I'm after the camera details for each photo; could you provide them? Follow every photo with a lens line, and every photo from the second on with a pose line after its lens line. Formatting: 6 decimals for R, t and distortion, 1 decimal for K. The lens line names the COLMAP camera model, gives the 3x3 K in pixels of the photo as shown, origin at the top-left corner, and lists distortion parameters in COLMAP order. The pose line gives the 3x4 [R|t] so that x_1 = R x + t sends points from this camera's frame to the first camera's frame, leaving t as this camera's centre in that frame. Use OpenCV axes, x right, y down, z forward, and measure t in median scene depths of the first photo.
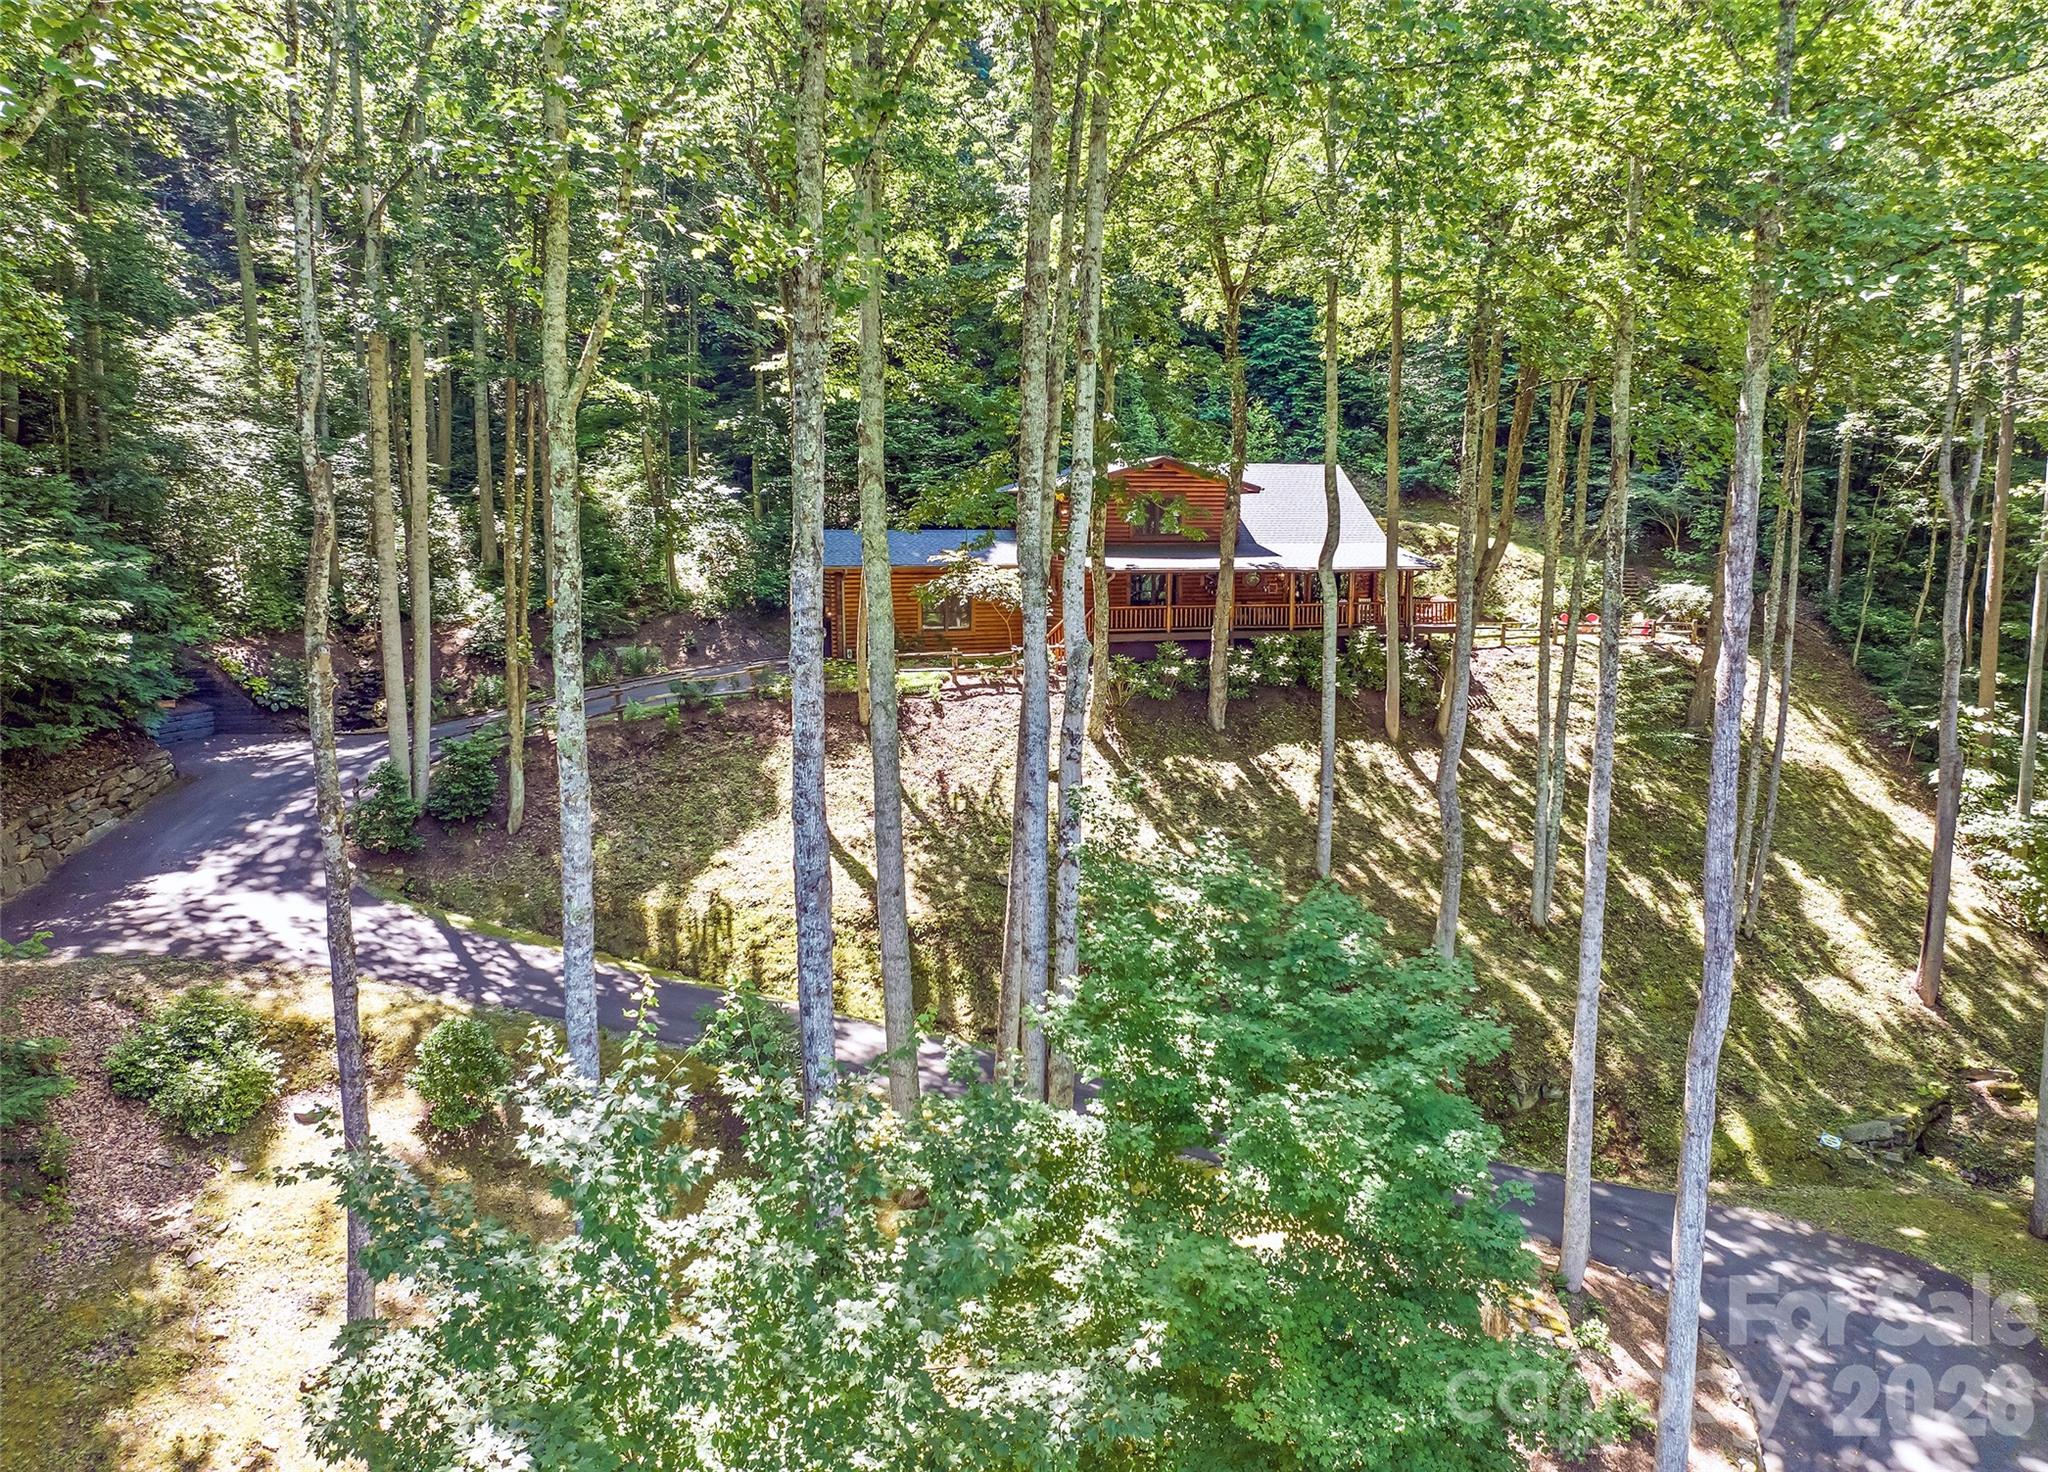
lens RADIAL K [[1513.9, 0, 1029.7], [0, 1513.9, 775.2], [0, 0, 1]] dist [-0.041997, 0.007012]
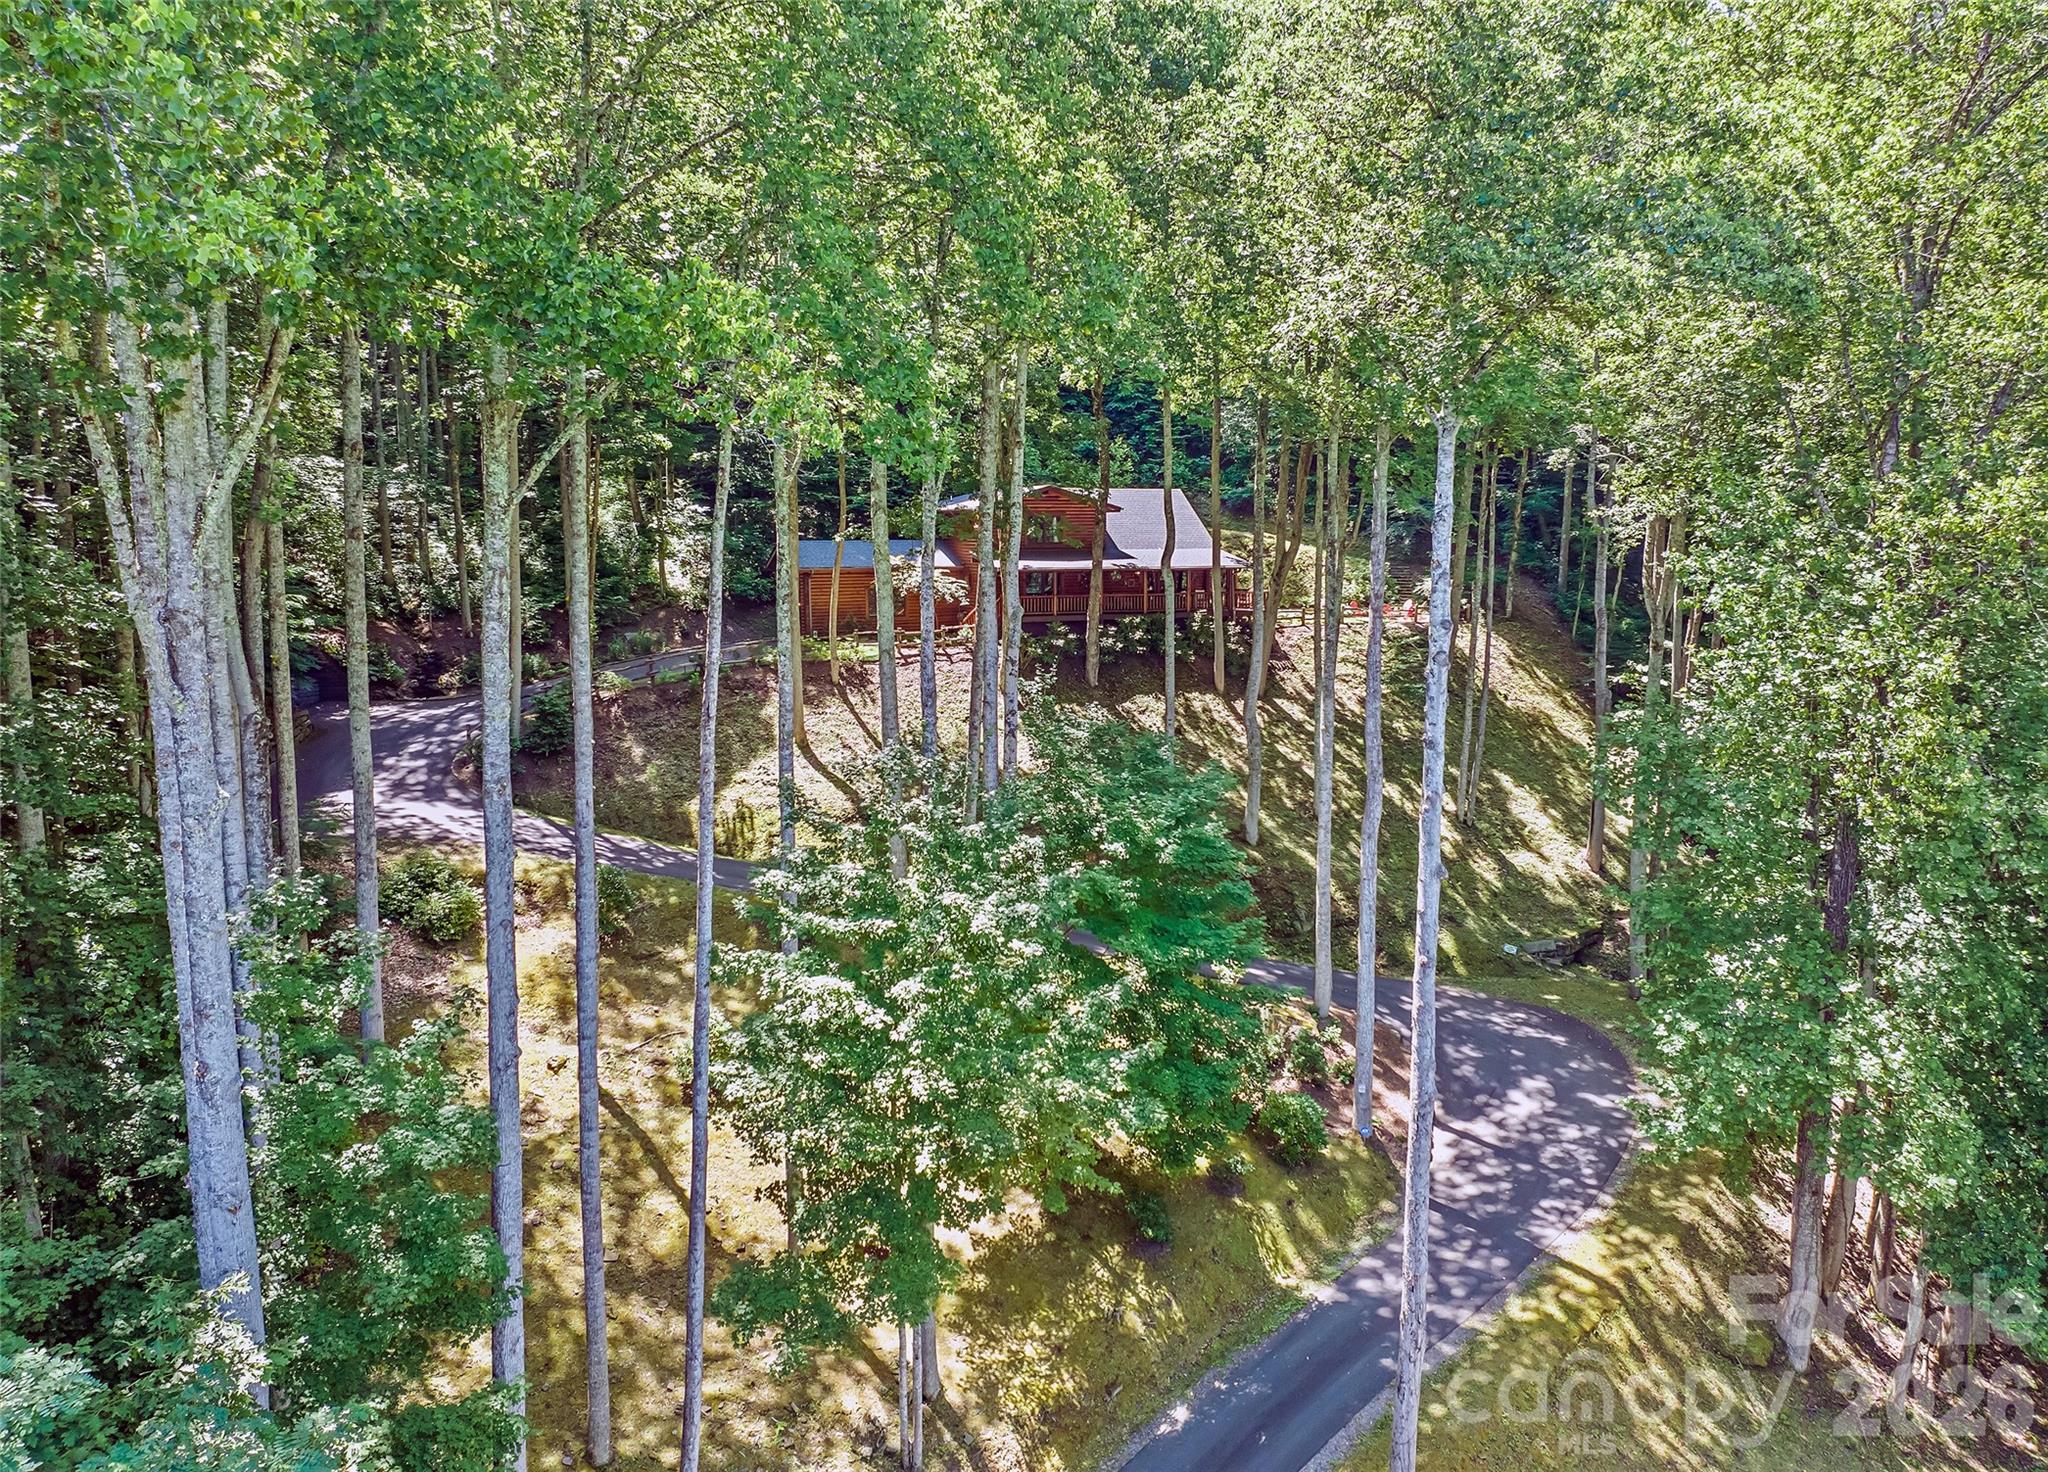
lens RADIAL K [[1439.7, 0, 1035.9], [0, 1439.7, 739.1], [0, 0, 1]] dist [-0.038137, 0.007595]
pose [[0.996264, -0.015488, 0.084954, -0.038630], [0.017211, 0.999660, -0.019580, 0.043607], [-0.084622, 0.020969, 0.996192, -0.296875]]
